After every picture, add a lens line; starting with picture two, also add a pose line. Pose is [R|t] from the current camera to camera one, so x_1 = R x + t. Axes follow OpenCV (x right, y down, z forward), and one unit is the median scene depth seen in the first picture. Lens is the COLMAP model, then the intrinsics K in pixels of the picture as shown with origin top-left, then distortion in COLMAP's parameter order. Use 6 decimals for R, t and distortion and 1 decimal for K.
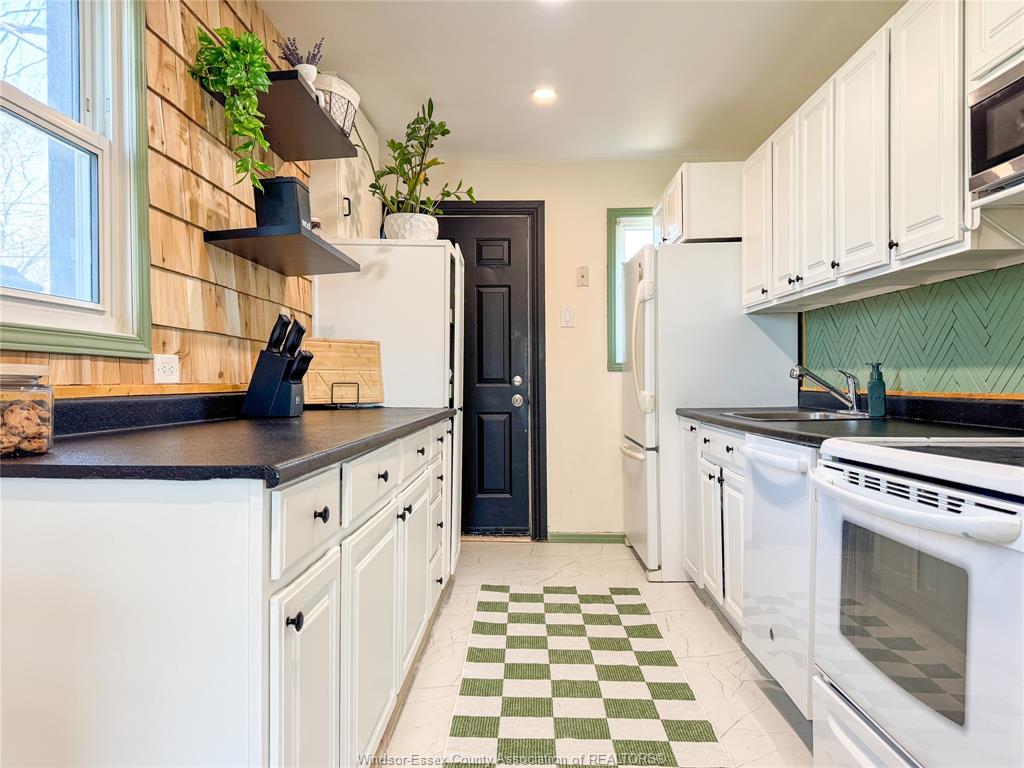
lens RADIAL K [[724.6, 0, 512.0], [0, 724.6, 384.0], [0, 0, 1]] dist [0.110855, -0.167499]
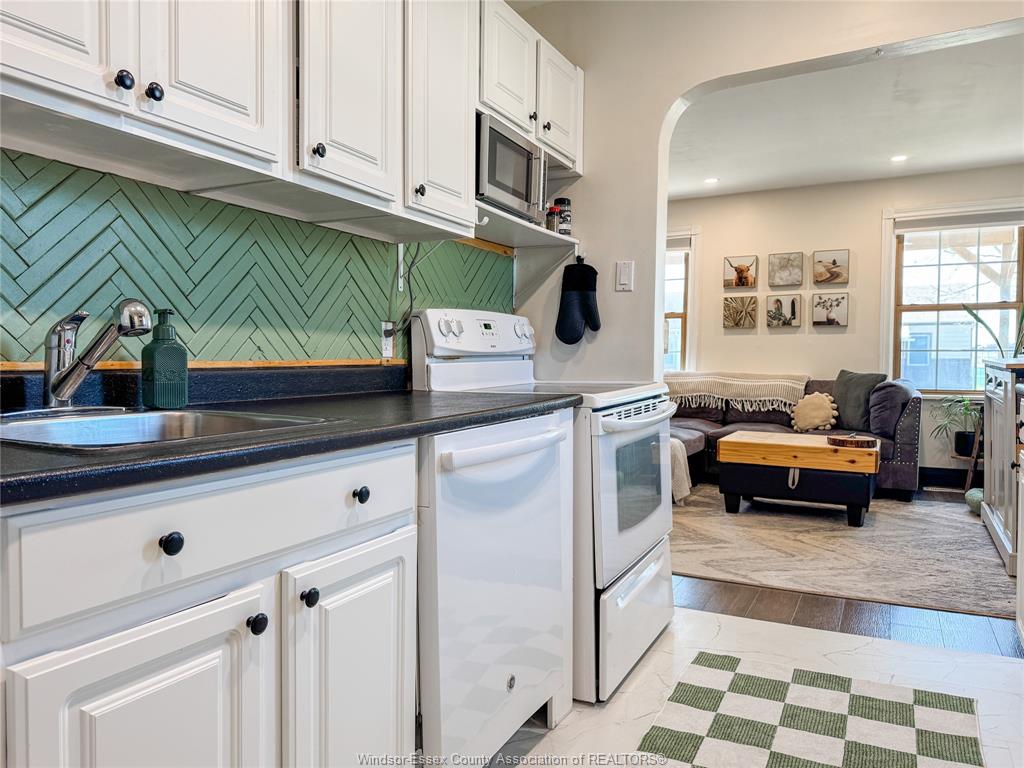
lens RADIAL K [[719.4, 0, 513.1], [0, 719.4, 387.1], [0, 0, 1]] dist [0.057753, -0.076235]
pose [[-0.897092, -0.016163, 0.441548, 0.022655], [0.004562, 0.998939, 0.045837, 0.005520], [-0.441820, 0.043134, -0.896066, 1.240045]]
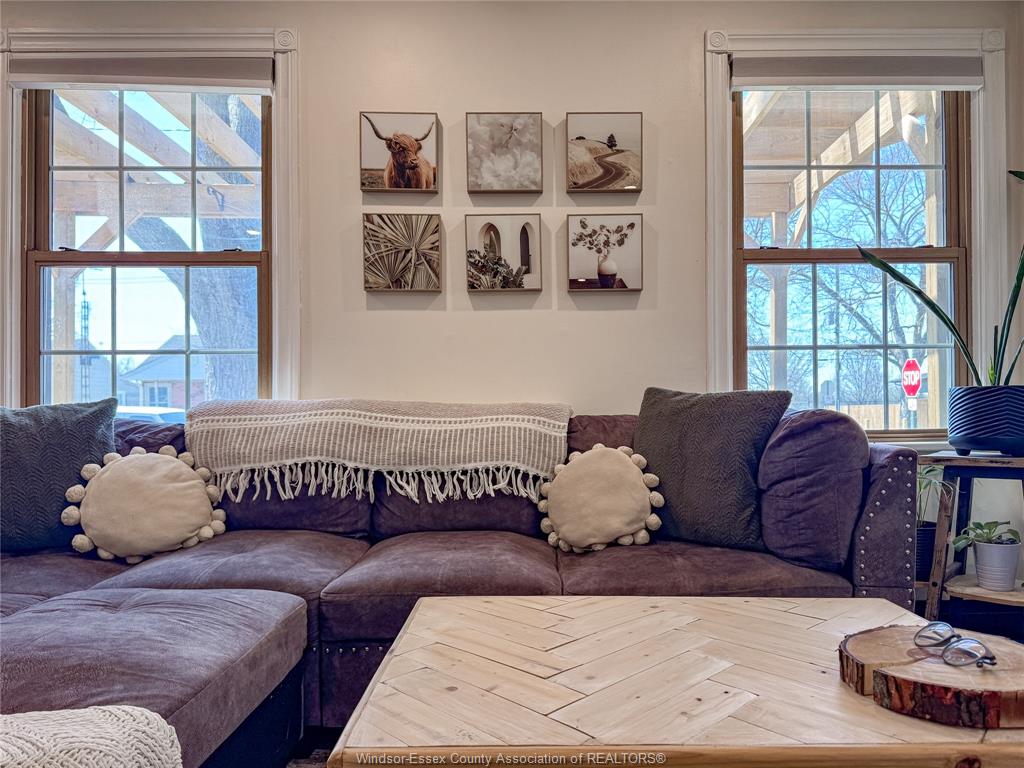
lens RADIAL K [[727.9, 0, 540.1], [0, 727.9, 411.6], [0, 0, 1]] dist [0.126576, -0.131260]
pose [[-0.998434, 0.012037, -0.054626, 0.246209], [0.011545, 0.999890, 0.009299, 0.066596], [0.054732, 0.008654, -0.998464, -0.043377]]
